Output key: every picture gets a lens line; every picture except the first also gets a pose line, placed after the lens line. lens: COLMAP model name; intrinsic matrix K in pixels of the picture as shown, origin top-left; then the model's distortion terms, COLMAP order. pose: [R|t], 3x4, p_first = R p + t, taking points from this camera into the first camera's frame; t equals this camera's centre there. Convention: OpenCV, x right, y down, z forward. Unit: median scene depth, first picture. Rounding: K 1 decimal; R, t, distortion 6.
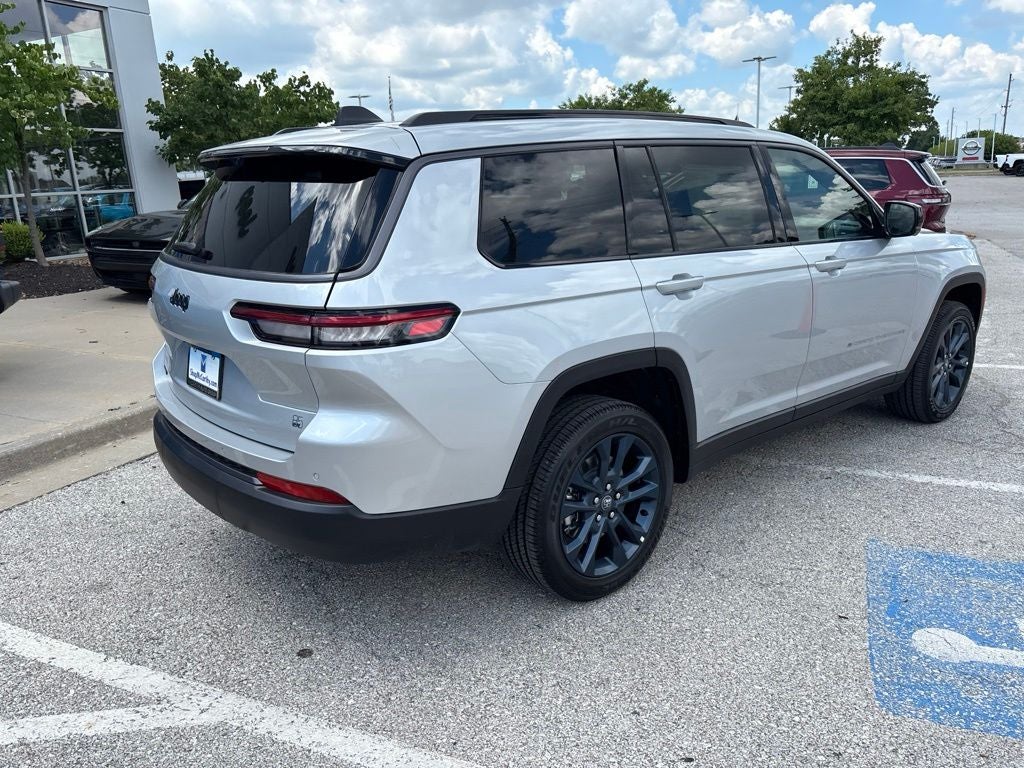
lens RADIAL K [[777.3, 0, 507.9], [0, 777.3, 391.6], [0, 0, 1]] dist [0.053186, -0.066795]
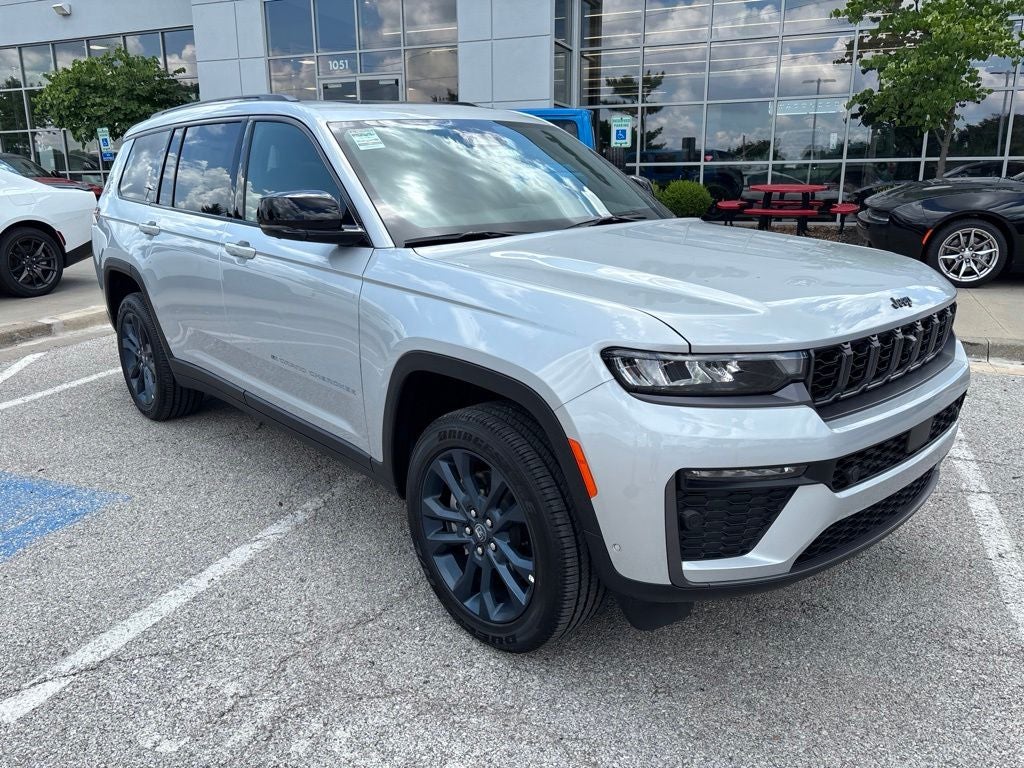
lens RADIAL K [[777.3, 0, 503.6], [0, 777.3, 381.3], [0, 0, 1]] dist [0.053186, -0.066795]
pose [[0.020595, 0.294442, -0.955447, 1.582733], [-0.258129, 0.924816, 0.279438, -0.421435], [0.965891, 0.240874, 0.095051, 1.483632]]
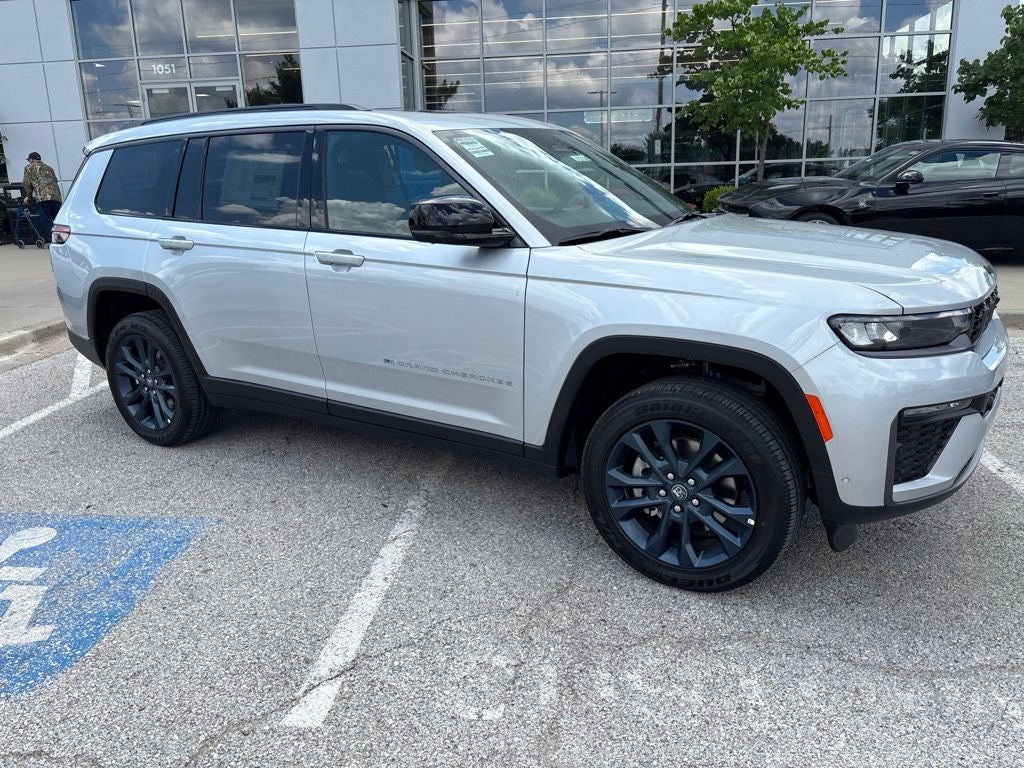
lens RADIAL K [[777.3, 0, 503.2], [0, 777.3, 387.6], [0, 0, 1]] dist [0.053186, -0.066795]
pose [[0.282740, 0.279377, -0.917609, 1.603824], [-0.239006, 0.946990, 0.214678, -0.311245], [0.928943, 0.158616, 0.334524, 1.069676]]
